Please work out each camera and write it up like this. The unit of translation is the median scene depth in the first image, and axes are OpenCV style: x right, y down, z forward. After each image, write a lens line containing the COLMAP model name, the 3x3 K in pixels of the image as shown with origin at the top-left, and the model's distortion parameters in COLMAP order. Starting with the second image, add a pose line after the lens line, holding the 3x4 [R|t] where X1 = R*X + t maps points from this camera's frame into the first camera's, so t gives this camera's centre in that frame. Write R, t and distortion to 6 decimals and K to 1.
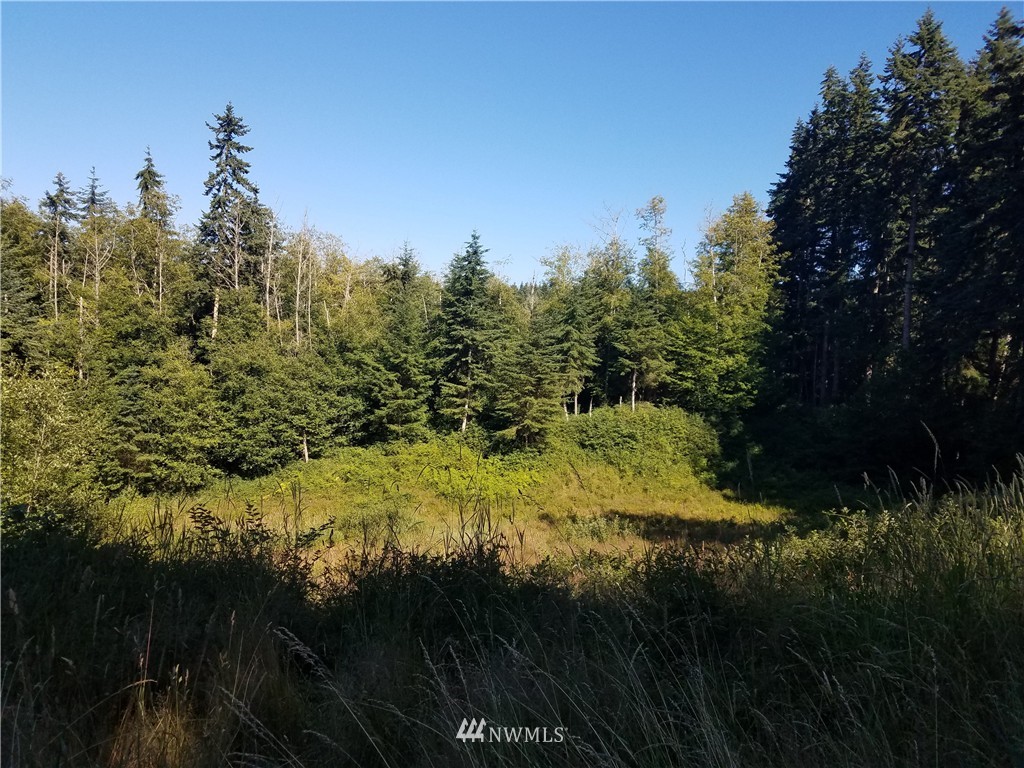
lens RADIAL K [[844.8, 0, 491.3], [0, 844.8, 392.2], [0, 0, 1]] dist [0.162612, -0.137279]
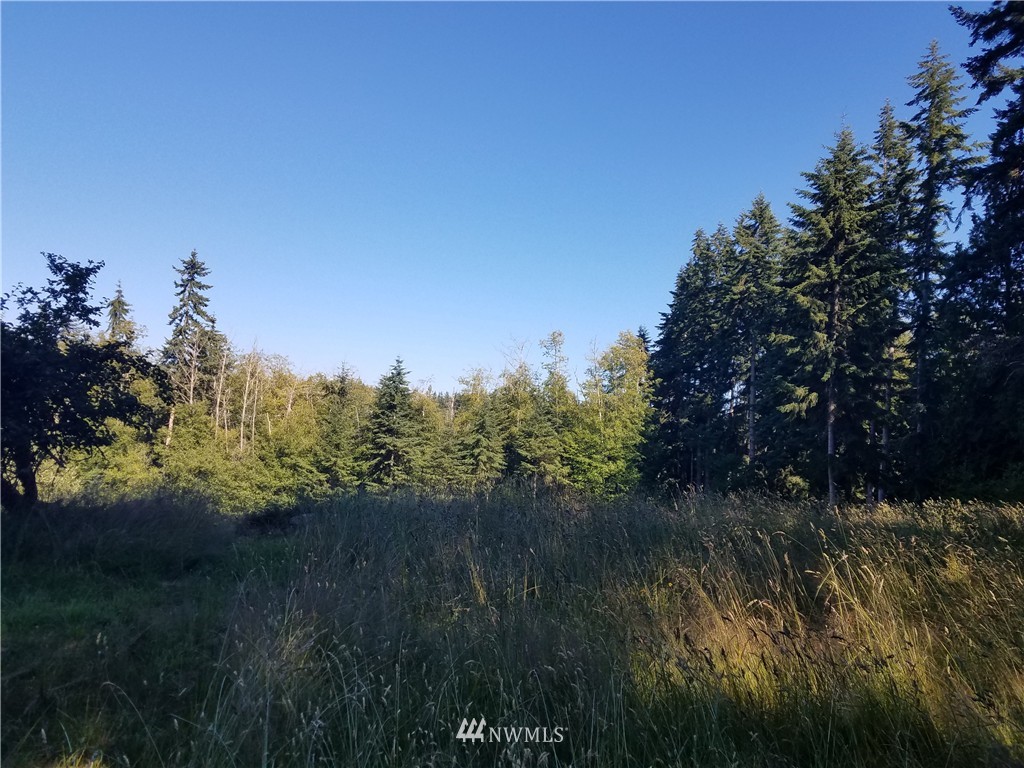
lens RADIAL K [[844.8, 0, 509.6], [0, 844.8, 384.7], [0, 0, 1]] dist [0.162612, -0.137279]
pose [[0.997575, 0.012914, 0.068389, 0.054403], [-0.003672, 0.991032, -0.133573, 0.010006], [-0.069501, 0.132998, 0.988676, -0.189104]]
